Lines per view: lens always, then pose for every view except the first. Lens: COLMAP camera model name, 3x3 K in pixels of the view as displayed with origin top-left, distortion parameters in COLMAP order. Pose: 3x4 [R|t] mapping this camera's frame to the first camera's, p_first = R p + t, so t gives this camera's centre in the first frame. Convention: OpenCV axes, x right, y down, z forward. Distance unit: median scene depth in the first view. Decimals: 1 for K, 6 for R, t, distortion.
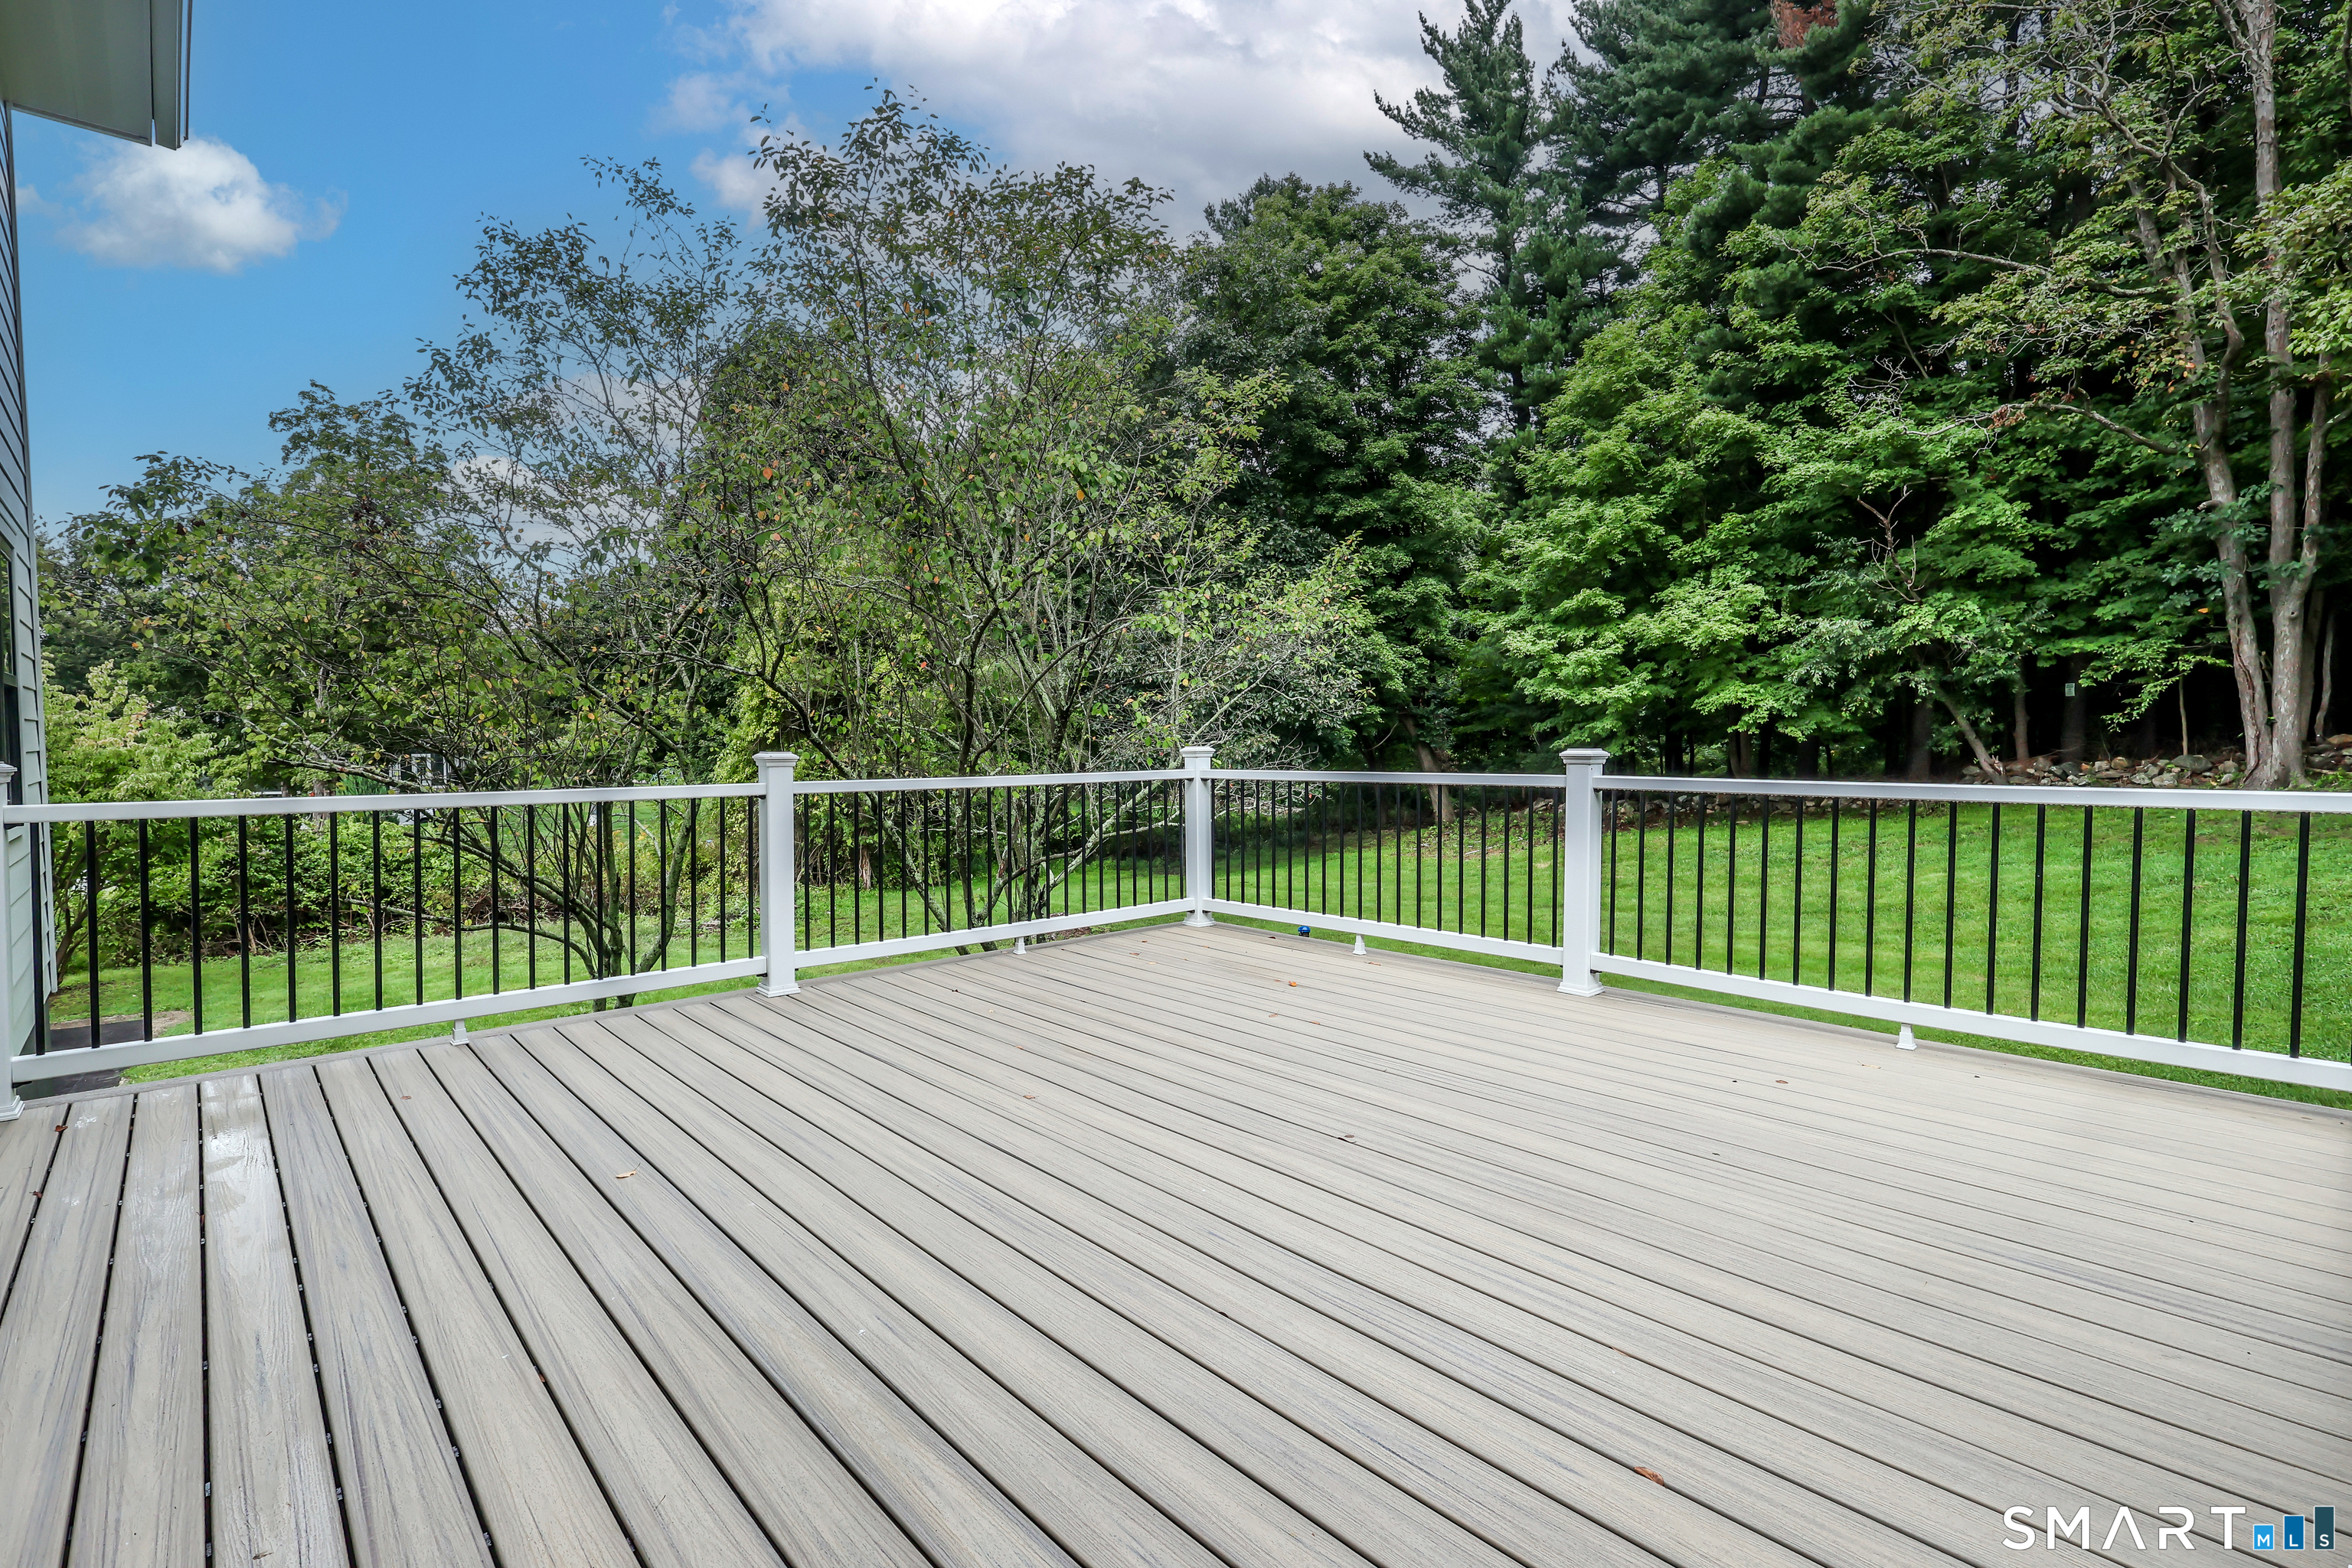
lens RADIAL K [[1102.5, 0, 1183.4], [0, 1102.5, 783.1], [0, 0, 1]] dist [-0.004988, 0.002267]
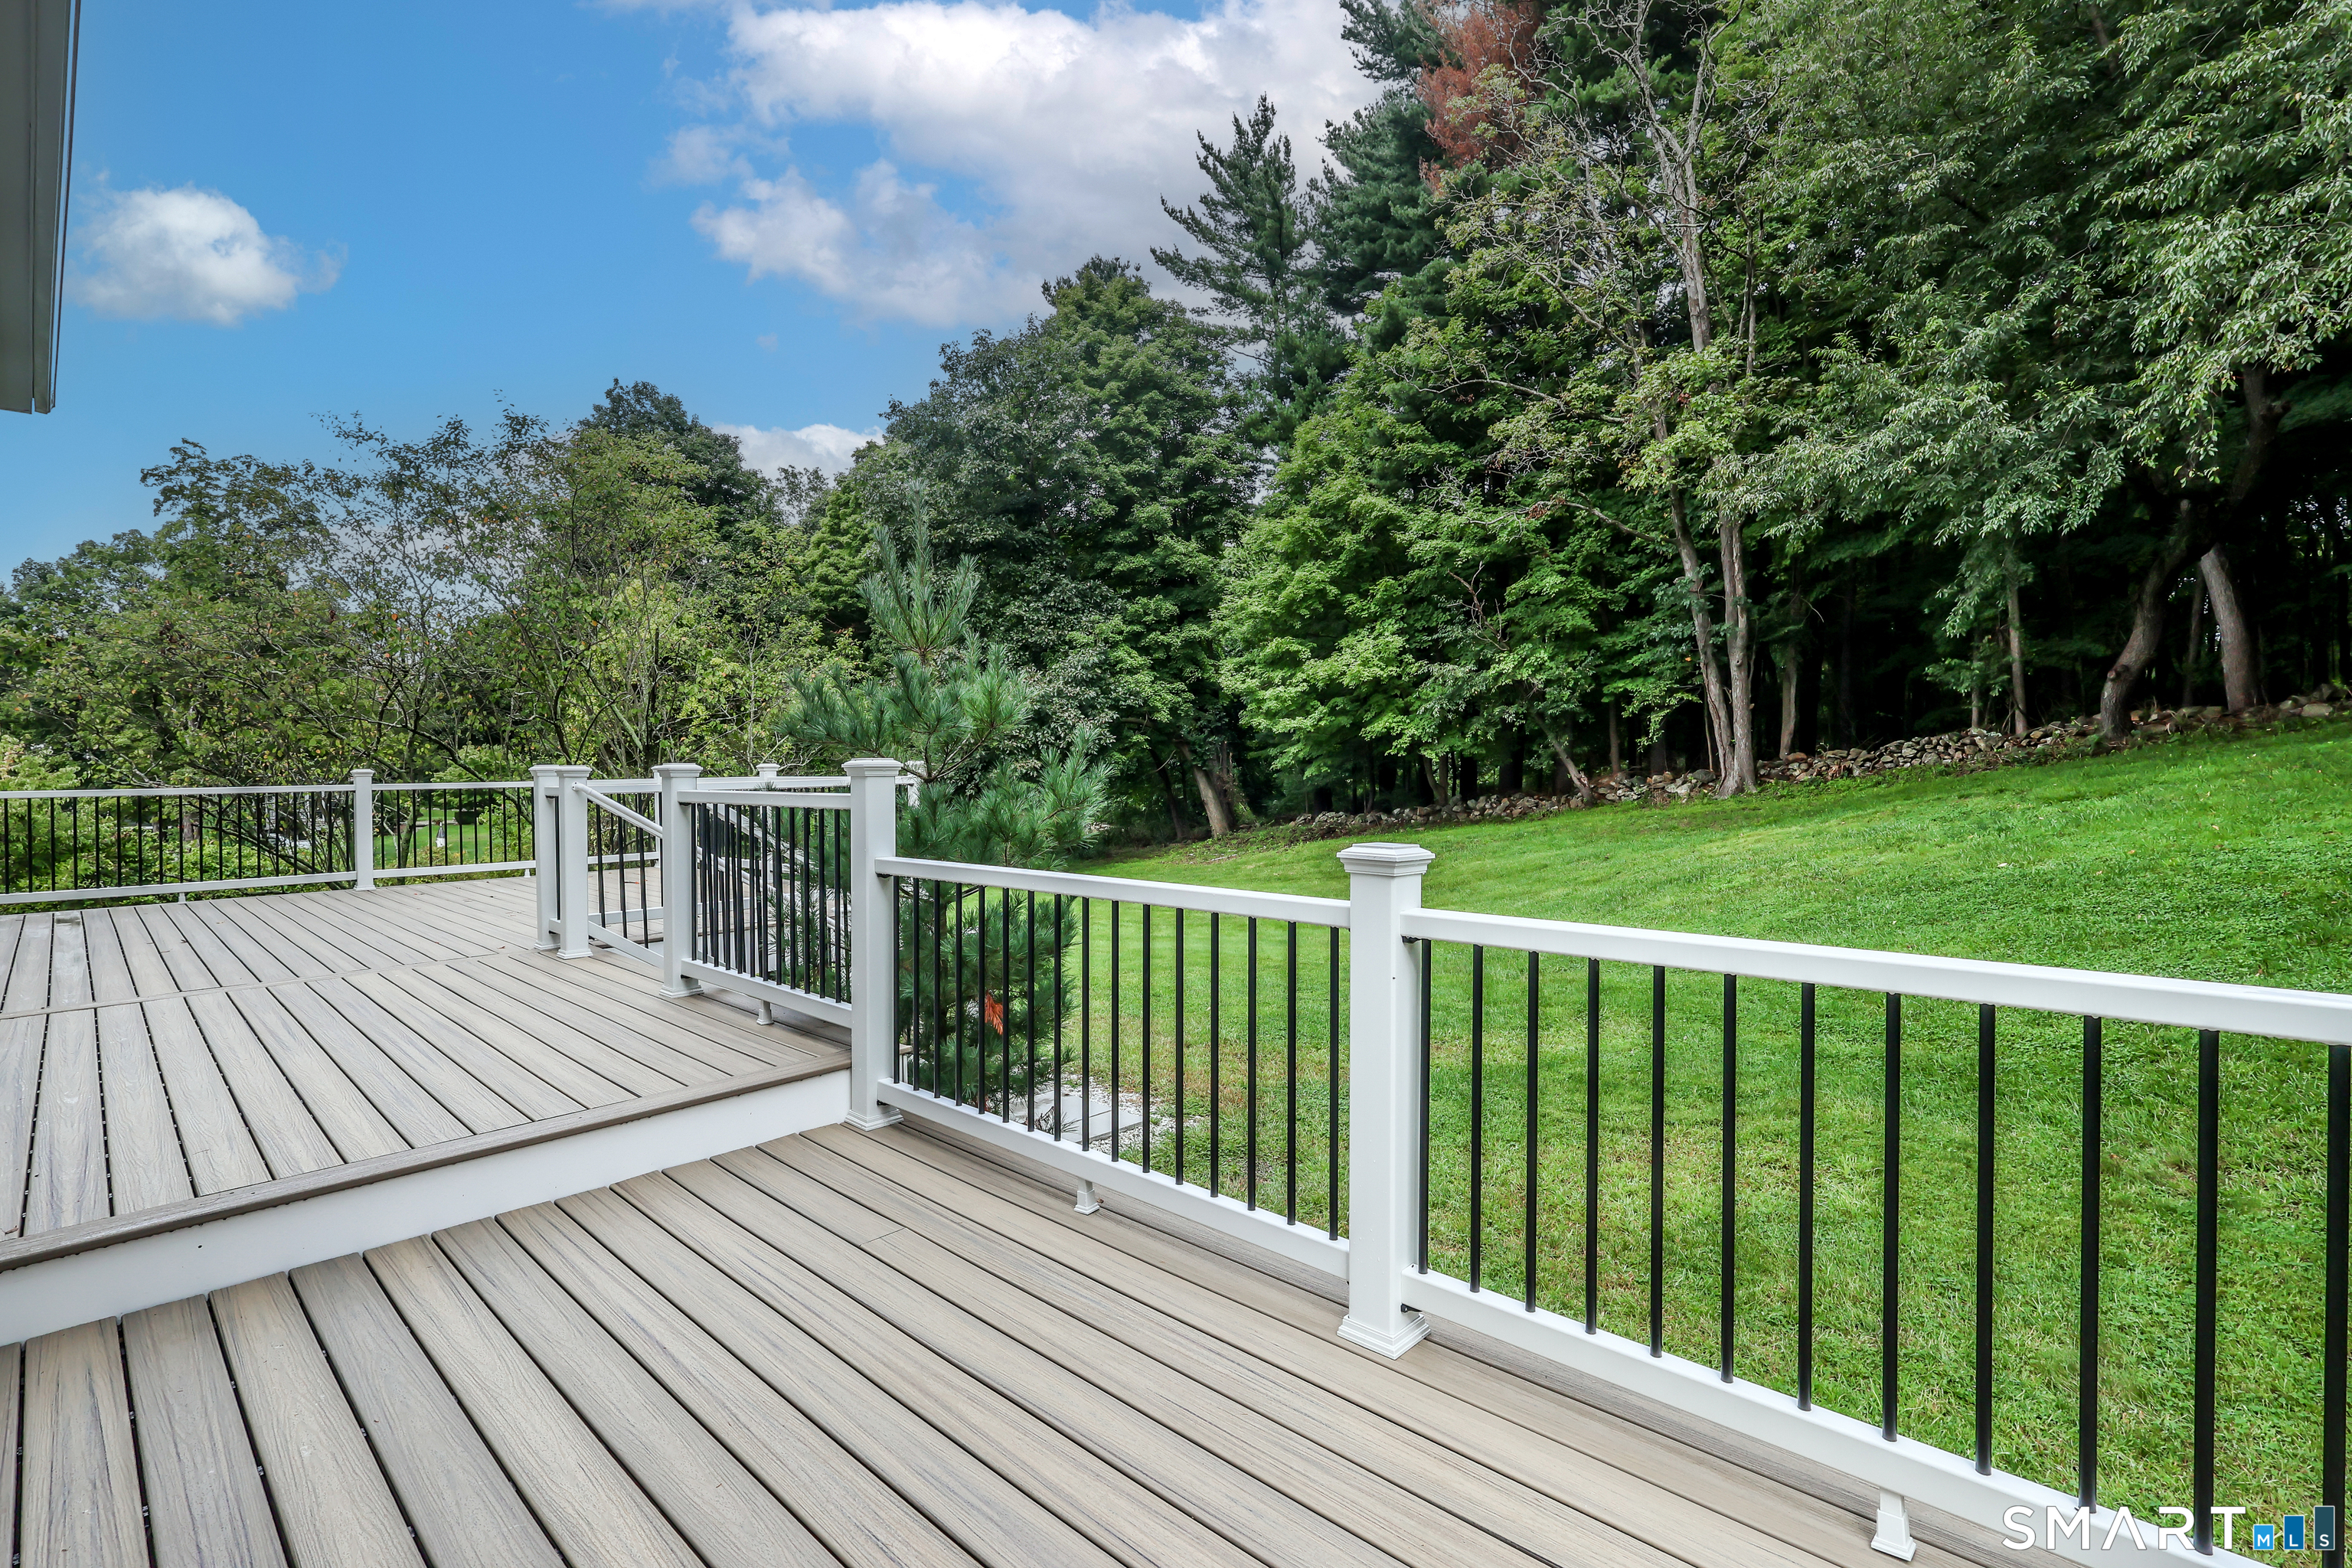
lens RADIAL K [[1102.5, 0, 1177.8], [0, 1102.5, 804.7], [0, 0, 1]] dist [-0.004988, 0.002267]
pose [[0.998179, -0.009213, 0.059607, 0.179132], [0.009616, 0.999933, -0.006474, 0.014674], [-0.059543, 0.007035, 0.998201, -0.207048]]
